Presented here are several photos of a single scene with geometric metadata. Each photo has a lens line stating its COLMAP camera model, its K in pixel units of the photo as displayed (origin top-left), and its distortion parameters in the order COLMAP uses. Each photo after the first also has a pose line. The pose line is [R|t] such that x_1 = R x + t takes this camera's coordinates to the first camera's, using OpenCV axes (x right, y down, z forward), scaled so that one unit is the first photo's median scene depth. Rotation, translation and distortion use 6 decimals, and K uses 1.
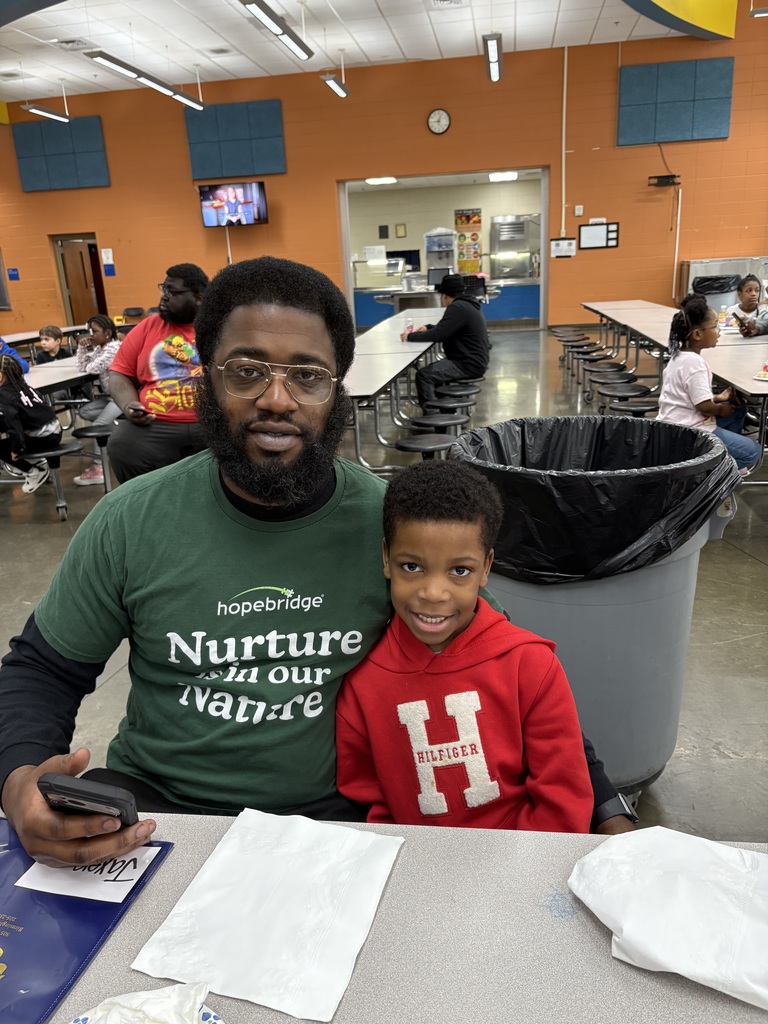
lens RADIAL K [[758.4, 0, 384.0], [0, 758.4, 512.0], [0, 0, 1]] dist [0.027832, -0.043619]
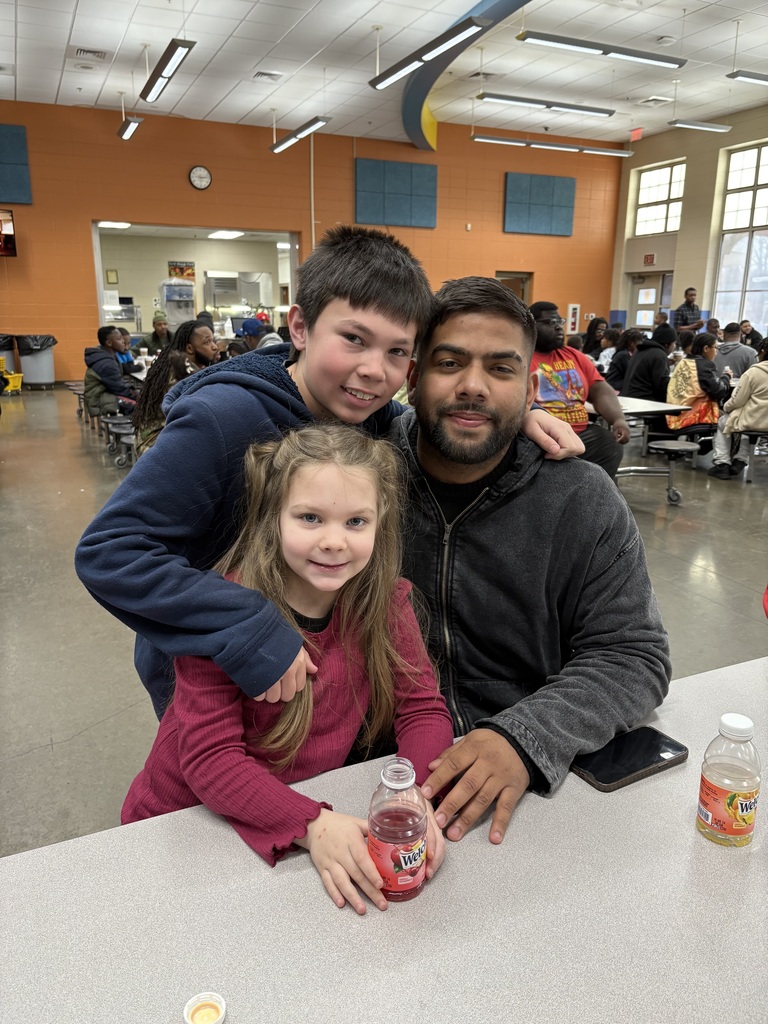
lens RADIAL K [[758.4, 0, 384.0], [0, 758.4, 512.0], [0, 0, 1]] dist [0.027832, -0.043619]
pose [[0.820043, -0.089423, 0.565272, -0.338989], [0.130226, 0.990963, -0.032155, 0.002619], [-0.557288, 0.099981, 0.824278, 0.052882]]
